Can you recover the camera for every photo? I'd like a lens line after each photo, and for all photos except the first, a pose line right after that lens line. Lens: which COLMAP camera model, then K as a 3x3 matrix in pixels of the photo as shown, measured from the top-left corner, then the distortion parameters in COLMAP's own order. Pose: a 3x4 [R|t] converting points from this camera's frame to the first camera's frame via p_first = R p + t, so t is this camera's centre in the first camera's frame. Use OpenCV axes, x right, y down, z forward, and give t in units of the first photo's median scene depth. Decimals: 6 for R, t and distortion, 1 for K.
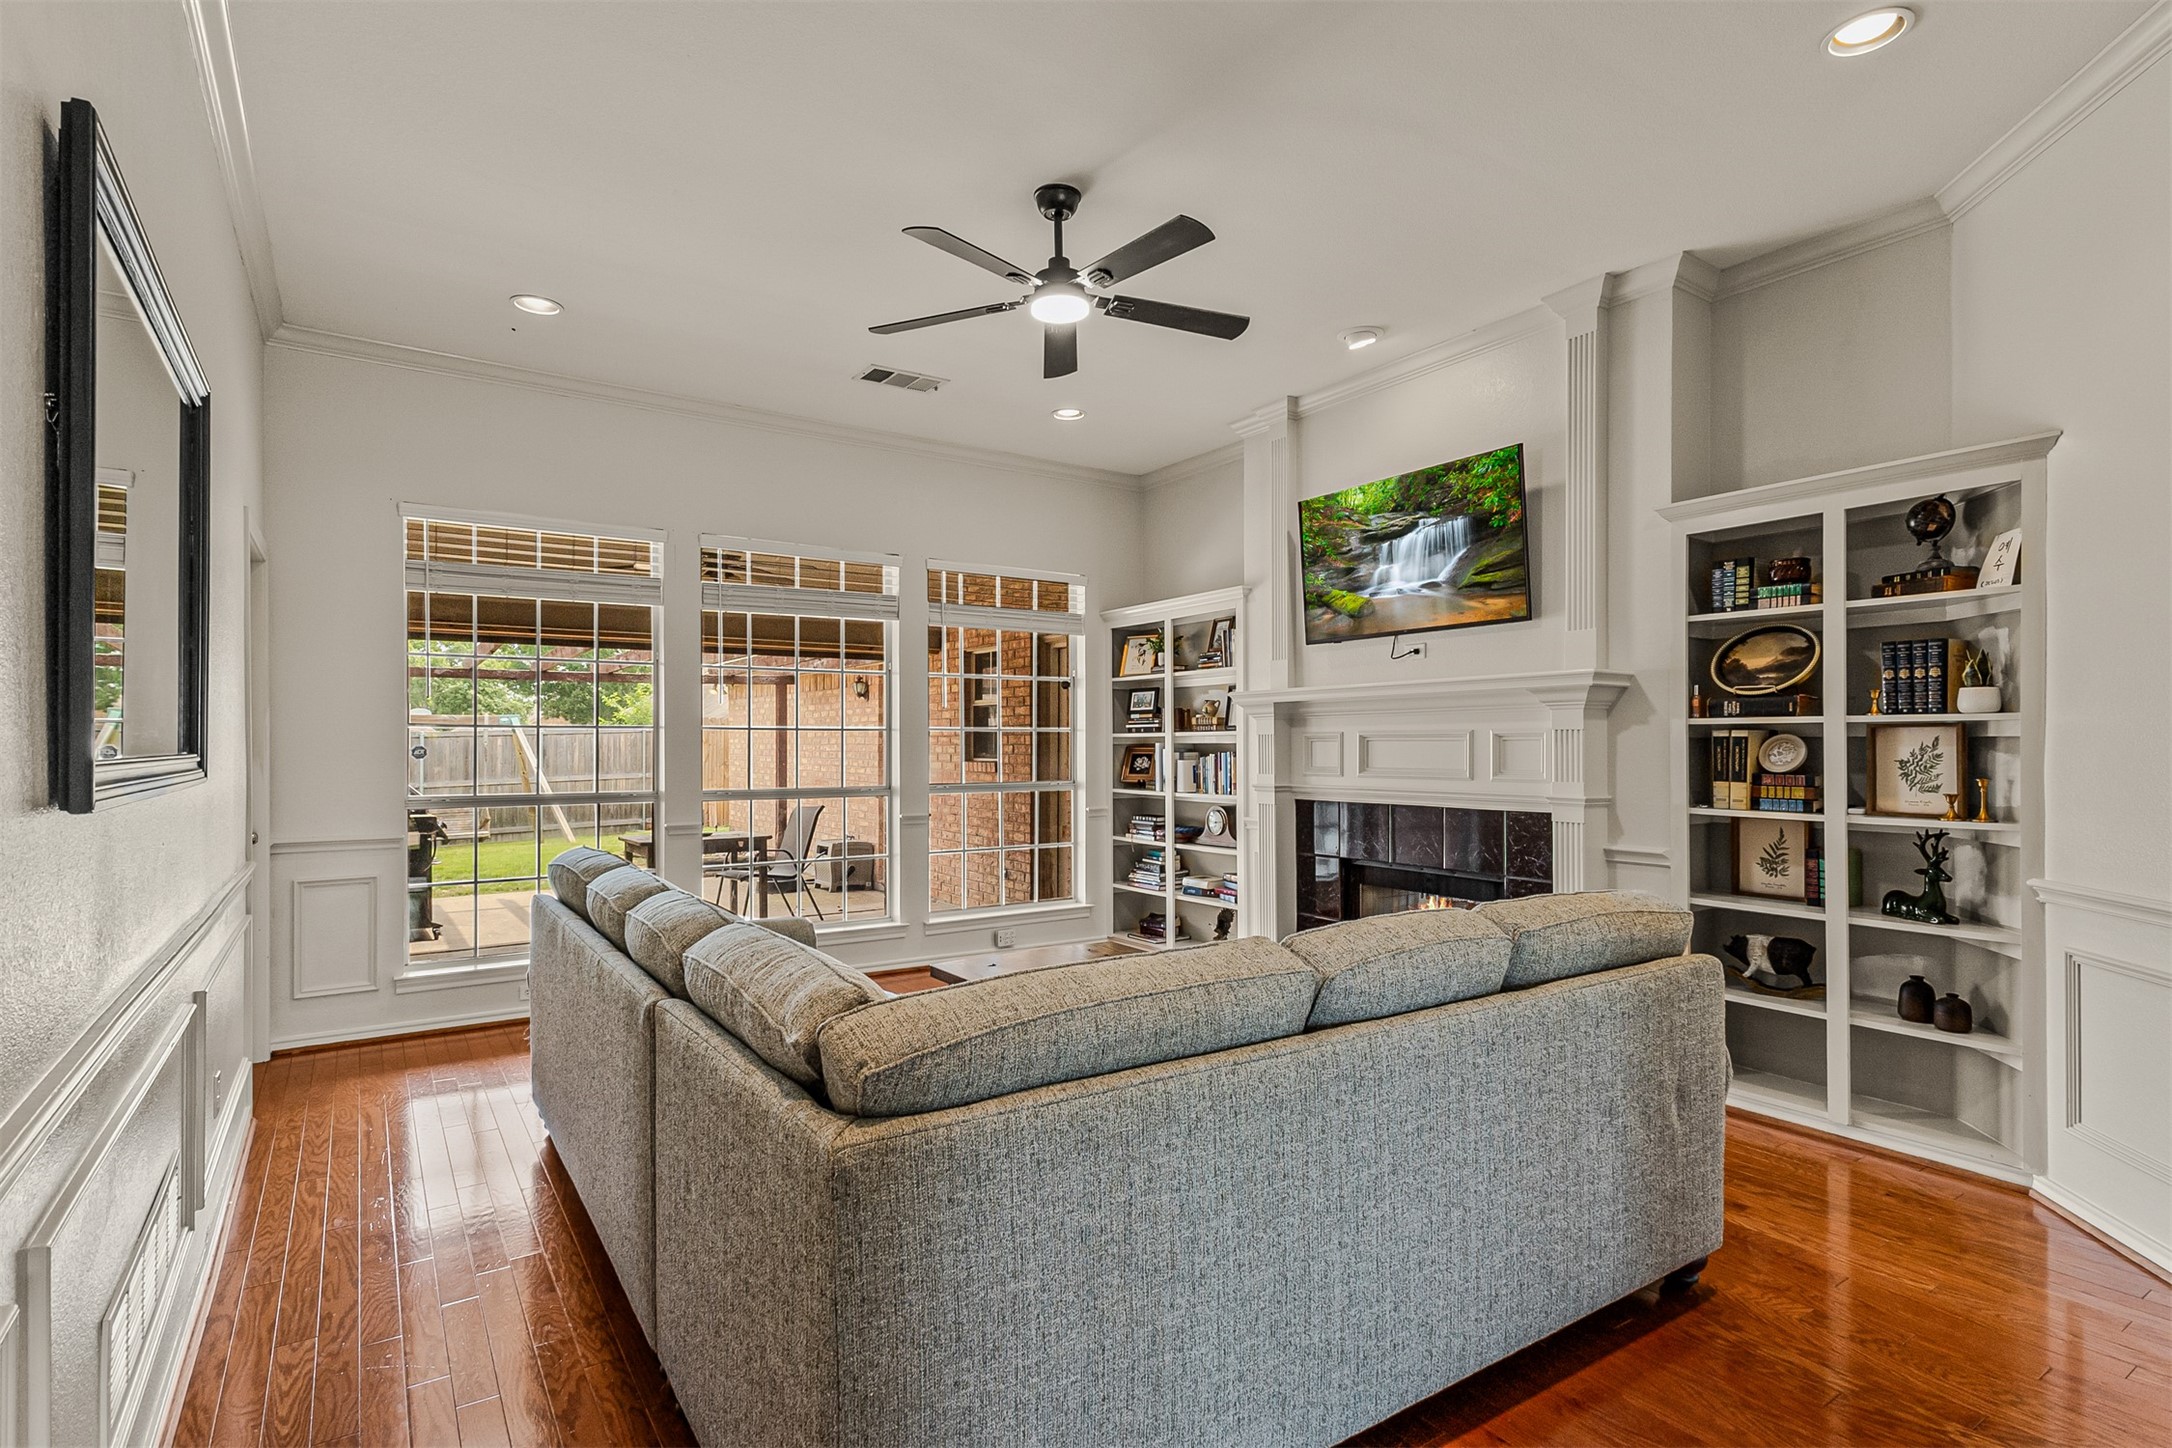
lens RADIAL K [[1074.2, 0, 1092.4], [0, 1074.2, 739.3], [0, 0, 1]] dist [0.019532, 0.000548]
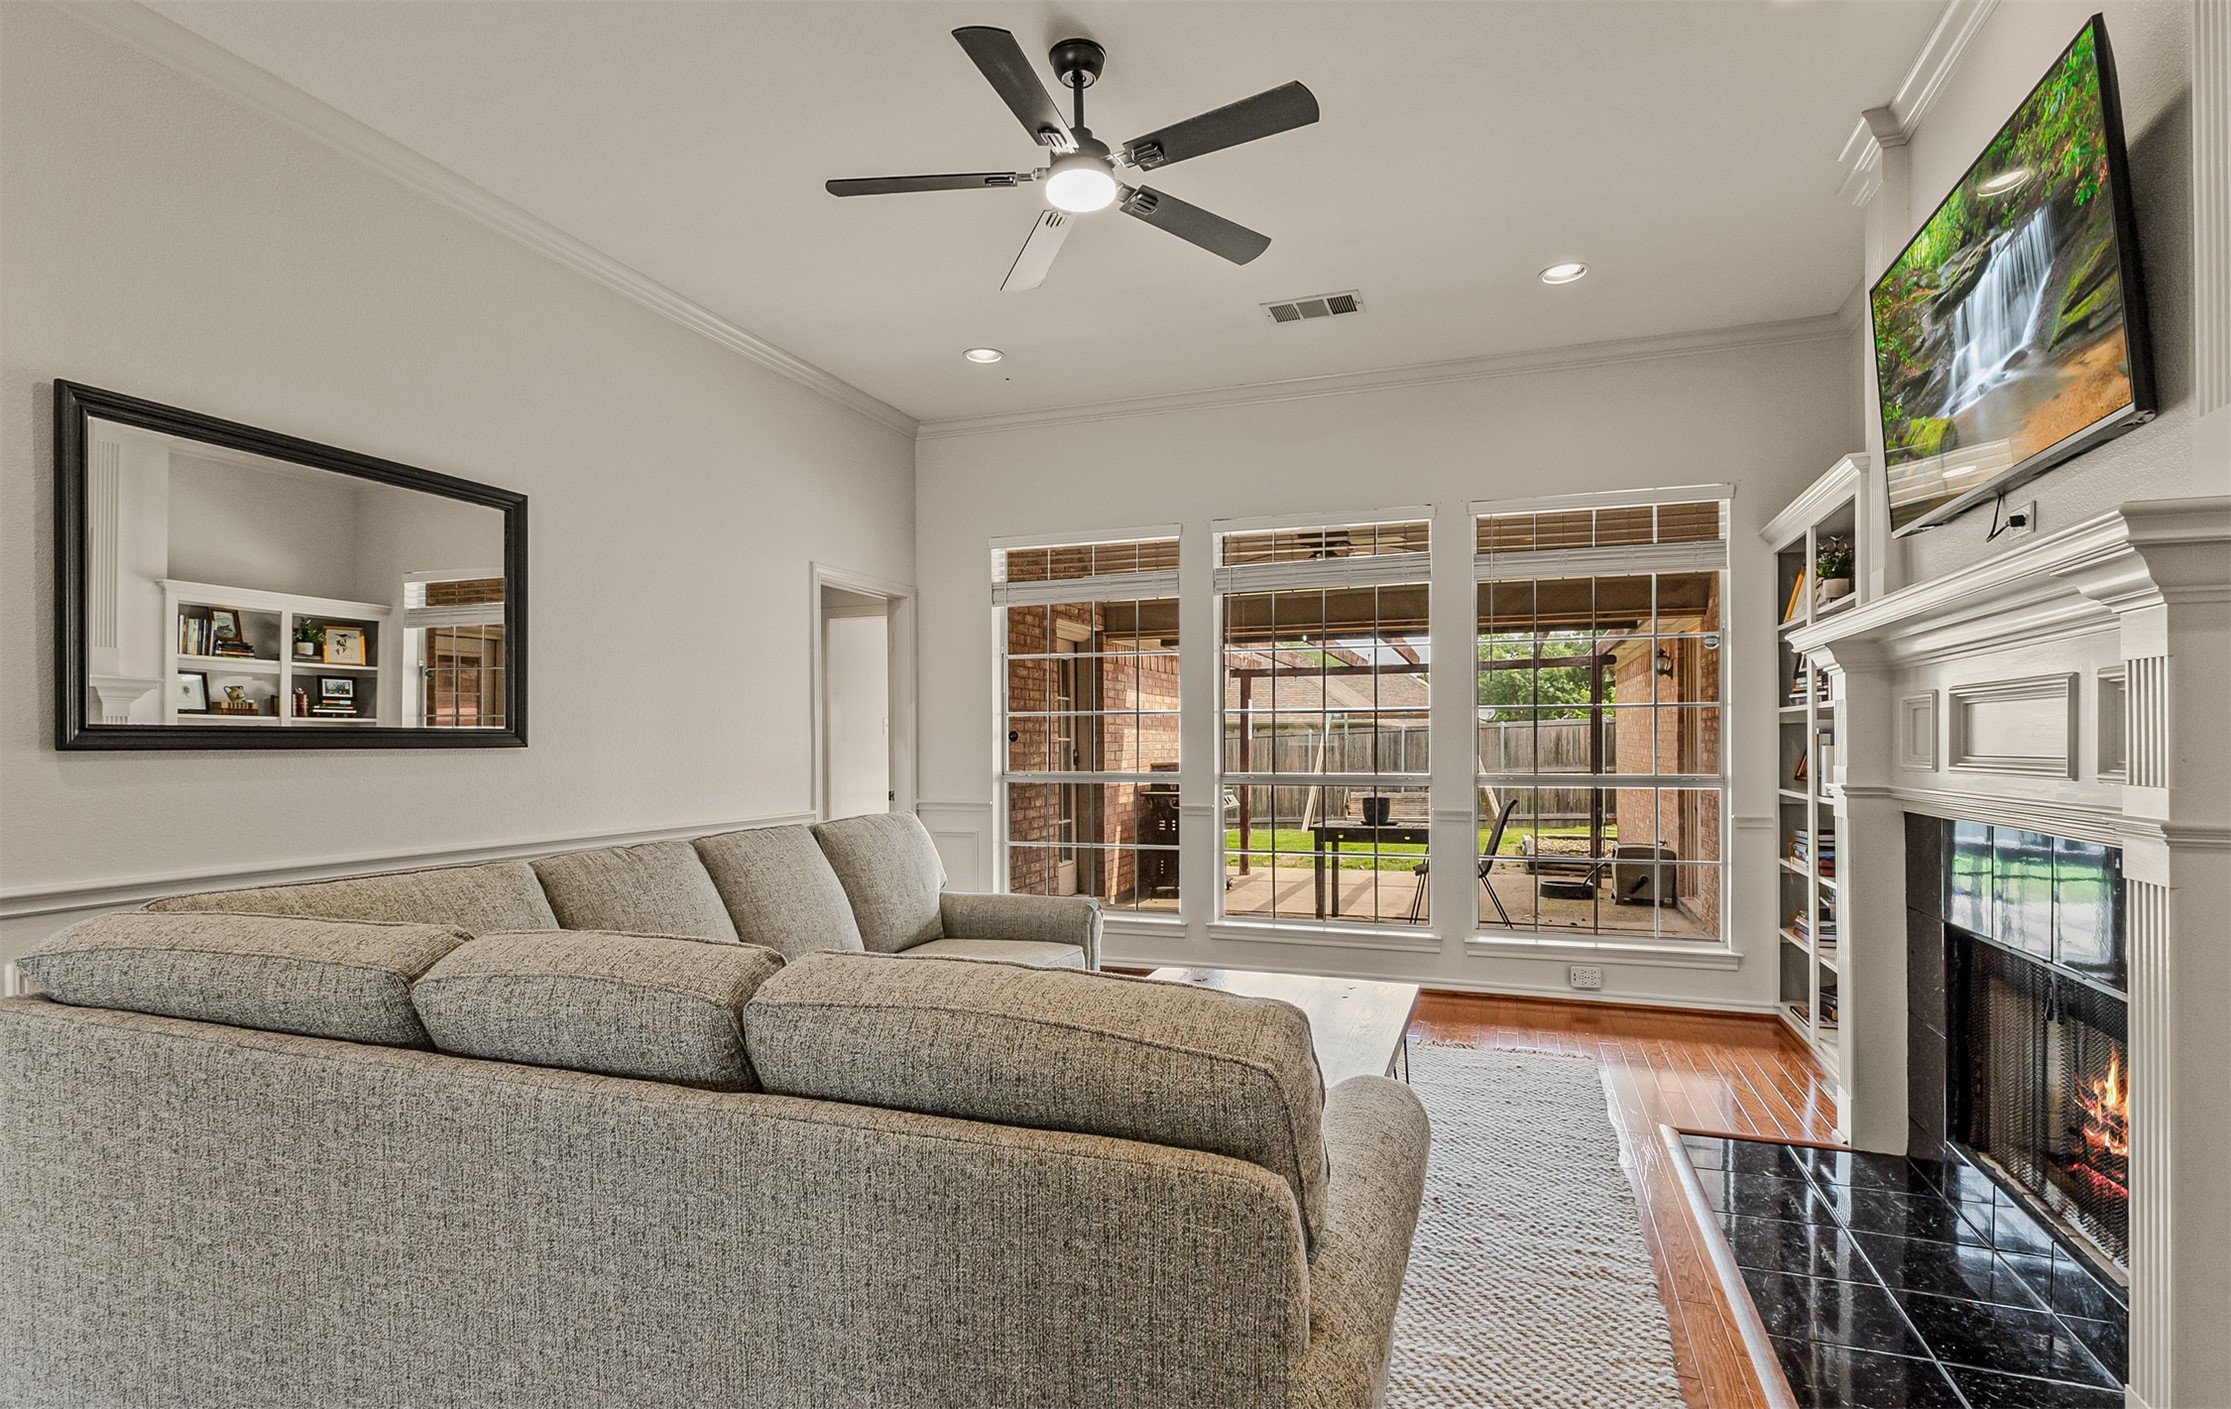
lens RADIAL K [[1088.2, 0, 1117.3], [0, 1088.2, 736.1], [0, 0, 1]] dist [-0.002069, 0.000053]
pose [[0.592252, -0.005028, -0.805737, 0.406498], [0.006818, 0.999976, -0.001228, 0.013655], [0.805724, -0.004766, 0.592272, 0.324479]]
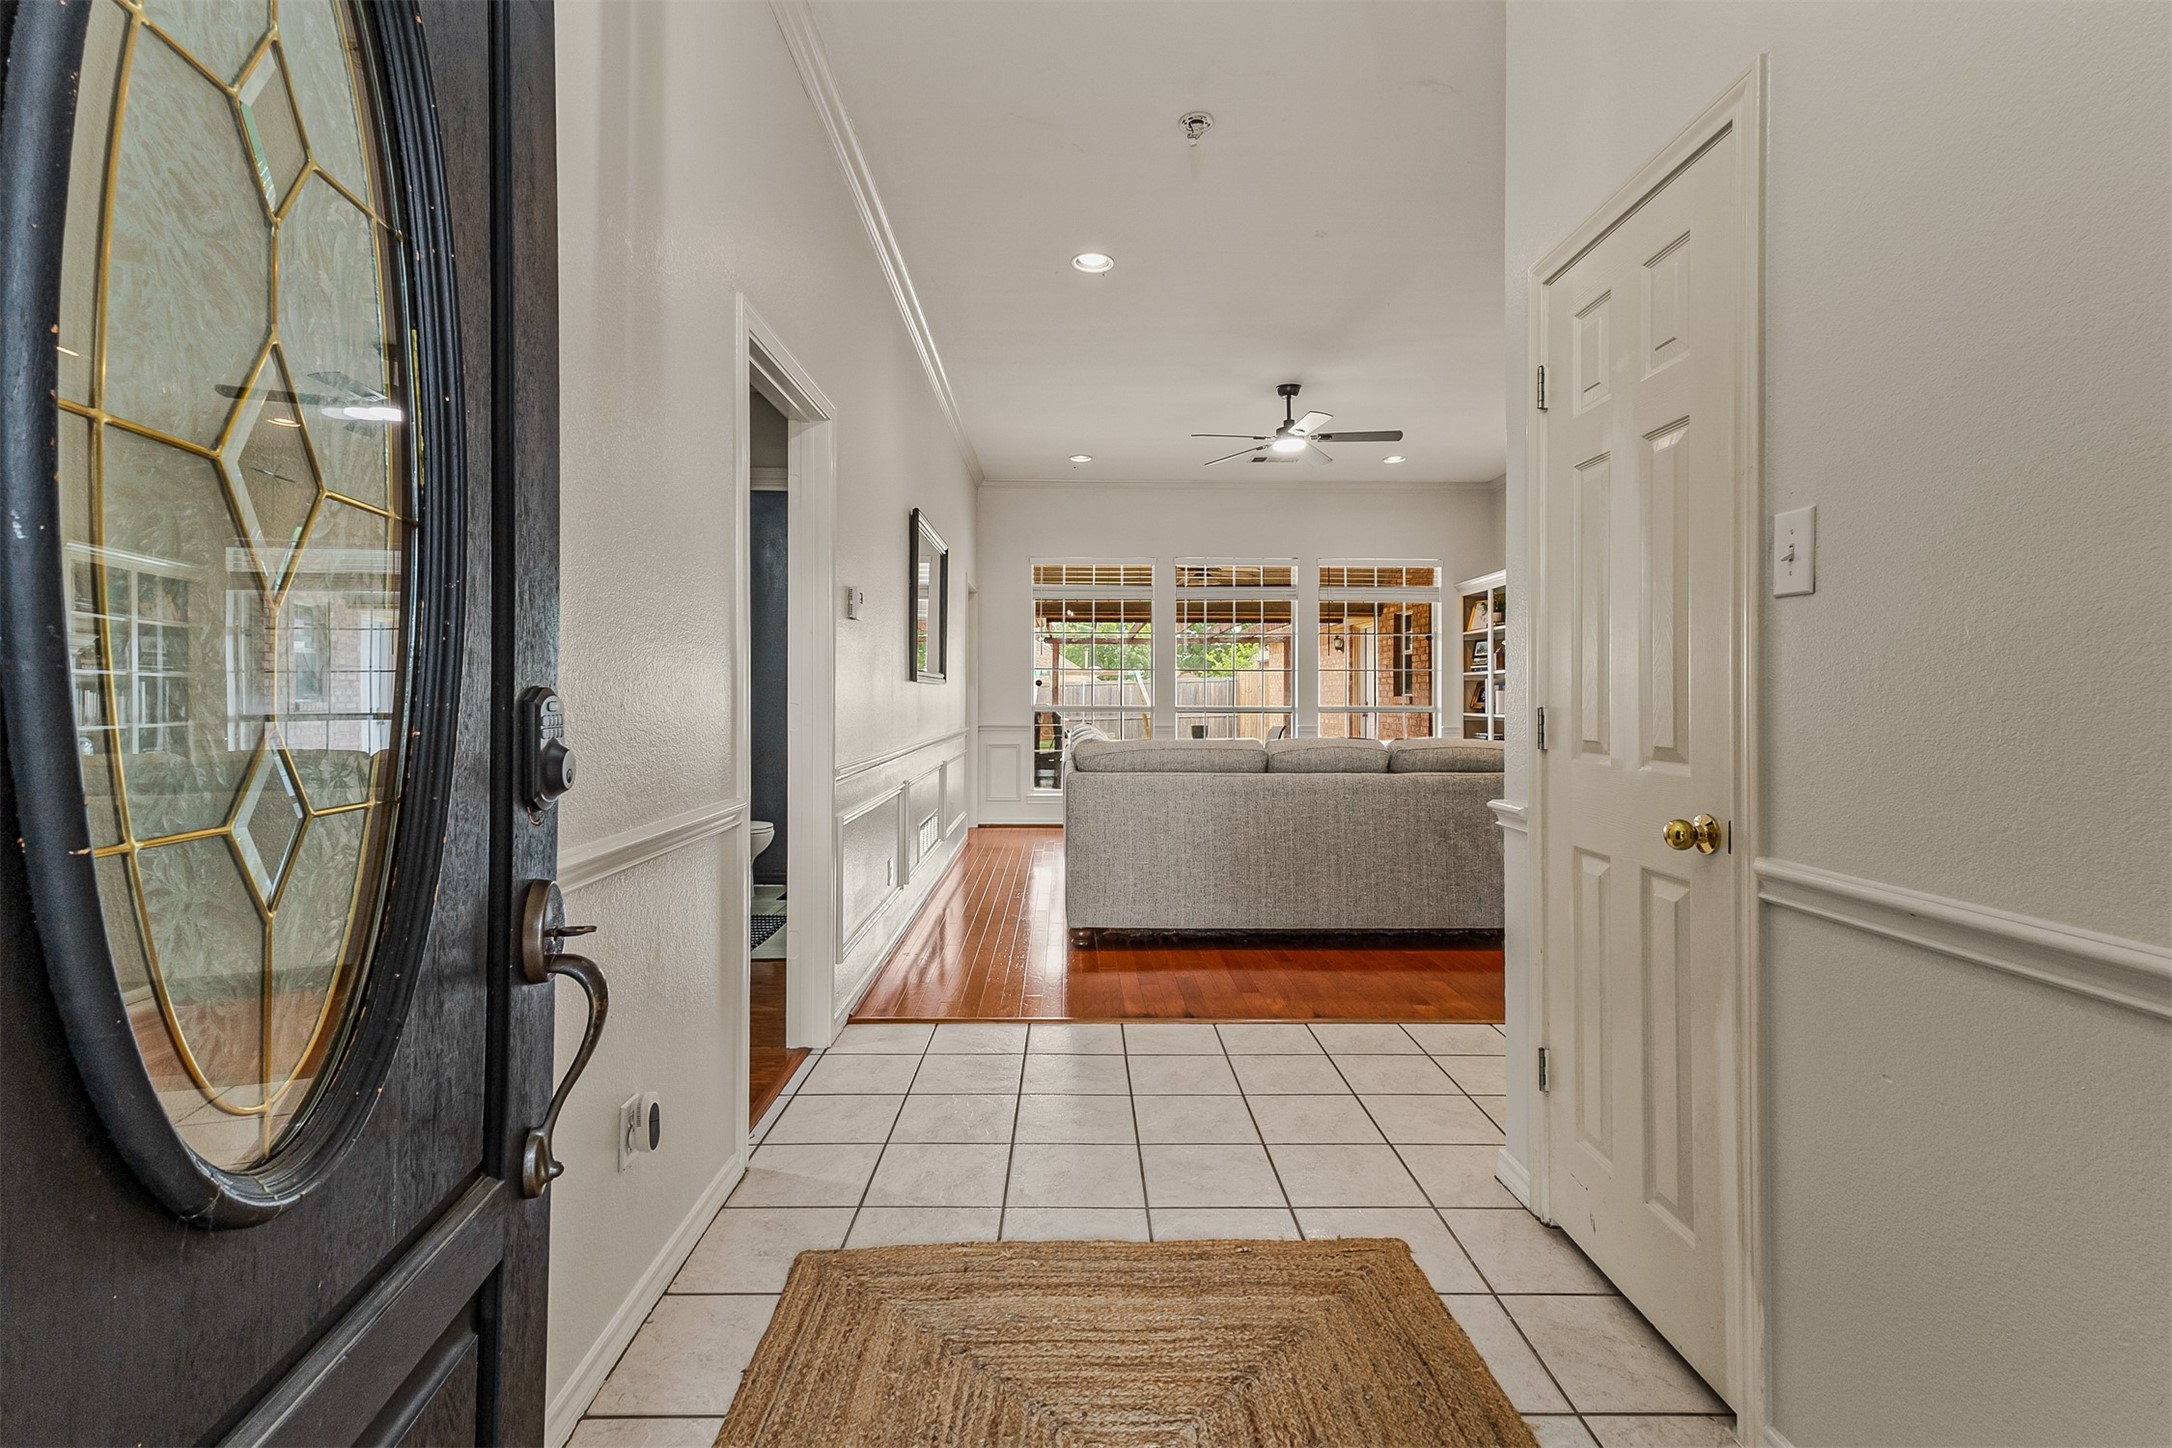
lens RADIAL K [[1013.3, 0, 1086.4], [0, 1013.3, 680.0], [0, 0, 1]] dist [-0.000648, -0.000010]
pose [[0.839628, -0.001451, -0.543160, 0.398393], [-0.004782, 0.999938, -0.010062, 0.024107], [0.543140, 0.011046, 0.839569, -0.437854]]
